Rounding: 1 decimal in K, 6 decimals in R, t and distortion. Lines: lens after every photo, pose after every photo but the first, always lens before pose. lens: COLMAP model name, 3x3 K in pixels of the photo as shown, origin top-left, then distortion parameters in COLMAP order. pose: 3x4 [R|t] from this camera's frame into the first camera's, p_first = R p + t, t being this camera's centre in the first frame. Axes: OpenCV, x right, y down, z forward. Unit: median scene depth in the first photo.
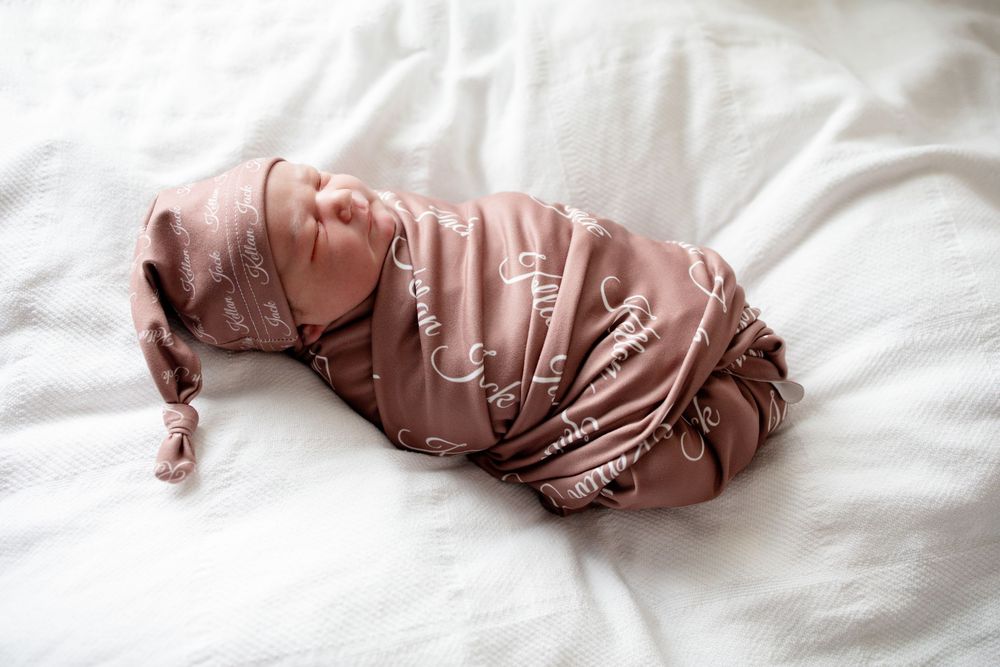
lens RADIAL K [[1027.4, 0, 526.1], [0, 1027.4, 352.5], [0, 0, 1]] dist [0.030291, 0.016749]
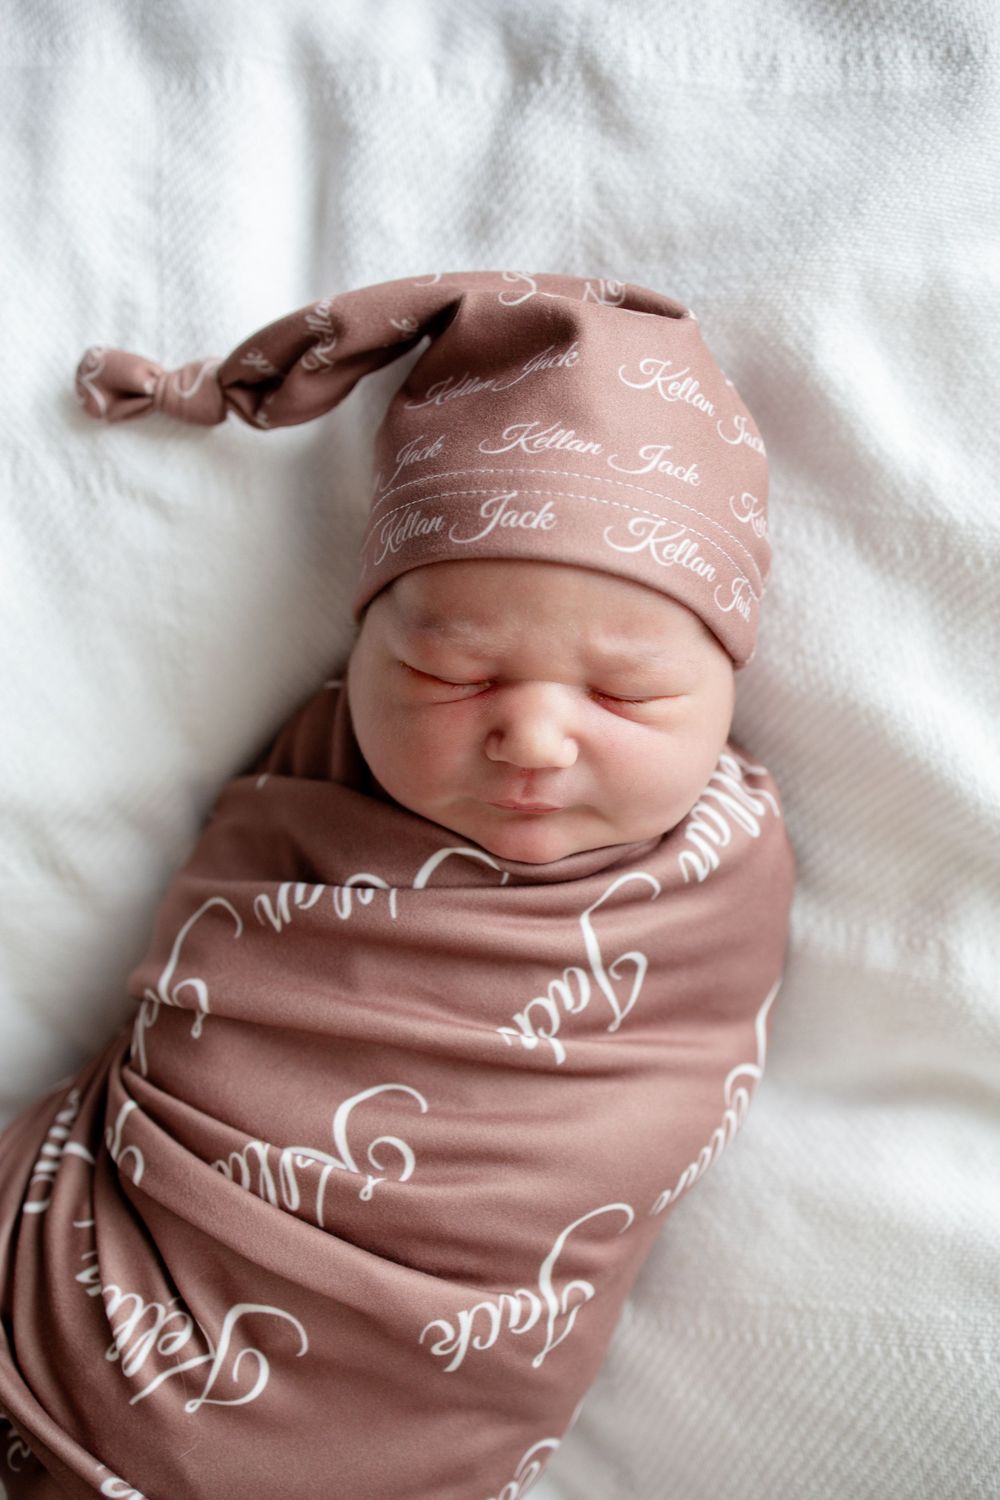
lens RADIAL K [[1541.1, 0, 503.5], [0, 1541.1, 779.9], [0, 0, 1]] dist [0.030291, 0.016749]
pose [[-0.185337, 0.980711, -0.062101, -0.121399], [-0.764662, -0.104238, 0.635946, -0.520748], [0.617206, 0.165351, 0.769231, 0.509356]]
